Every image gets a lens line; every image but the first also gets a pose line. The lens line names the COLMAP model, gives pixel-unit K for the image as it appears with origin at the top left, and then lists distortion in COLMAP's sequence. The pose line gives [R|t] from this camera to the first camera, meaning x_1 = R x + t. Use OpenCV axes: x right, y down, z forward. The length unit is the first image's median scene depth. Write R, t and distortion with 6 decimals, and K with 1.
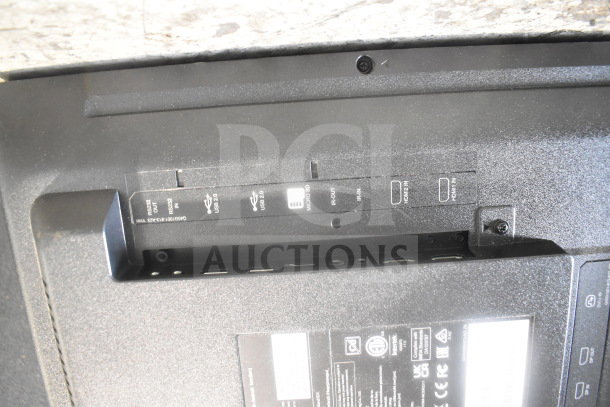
lens RADIAL K [[461.5, 0, 305.0], [0, 461.5, 203.5], [0, 0, 1]] dist [-0.076878, -0.004235]
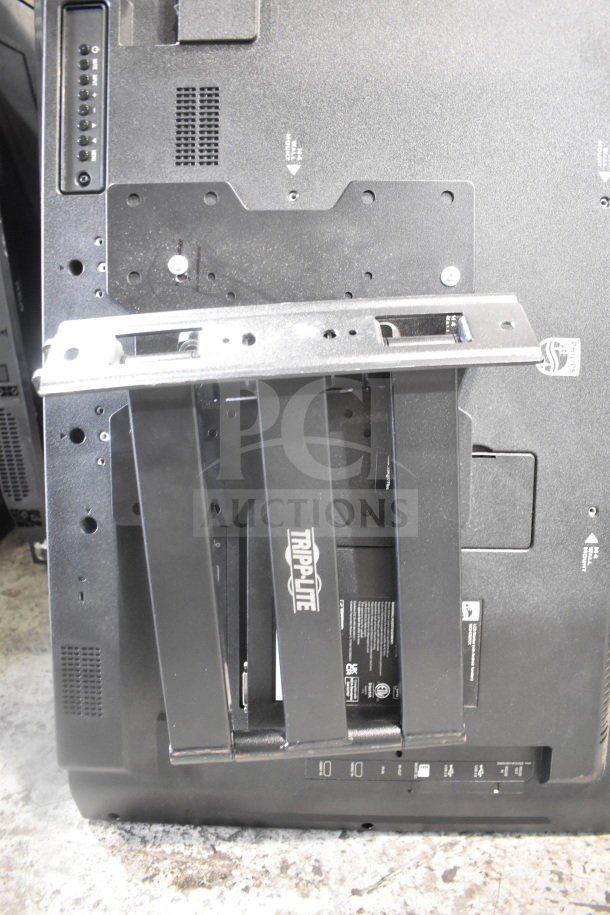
lens RADIAL K [[689.9, 0, 304.2], [0, 689.9, 454.0], [0, 0, 1]] dist [-0.082233, 0.001093]
pose [[-0.996603, -0.078809, 0.023912, 0.404524], [0.066336, -0.940225, -0.334030, 1.696930], [0.048807, -0.331310, 0.942259, -0.786962]]
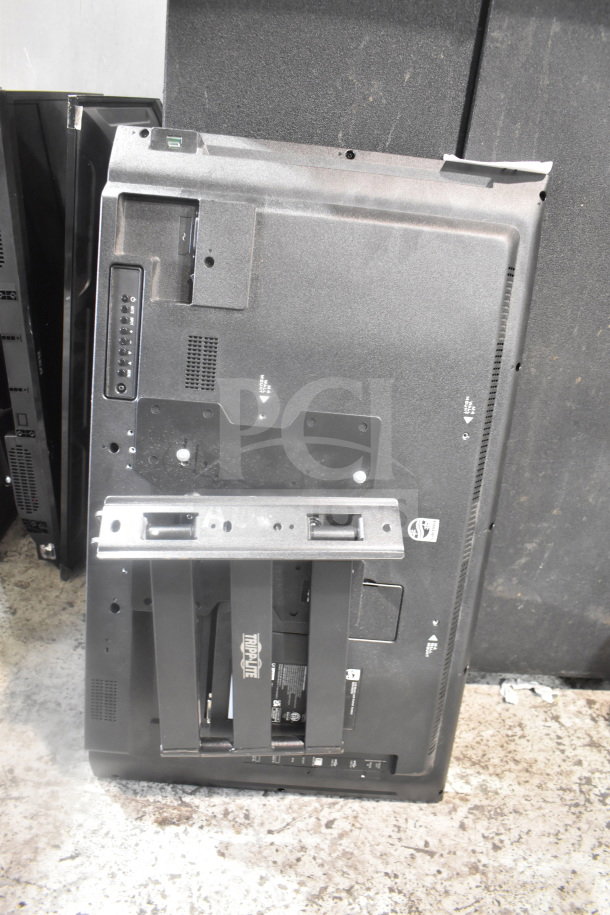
lens RADIAL K [[689.9, 0, 304.2], [0, 689.9, 454.0], [0, 0, 1]] dist [-0.082233, 0.001093]
pose [[-0.986149, -0.155964, -0.056446, 0.506823], [0.164648, -0.879354, -0.446798, 2.987249], [0.020049, -0.449903, 0.892852, -1.457417]]
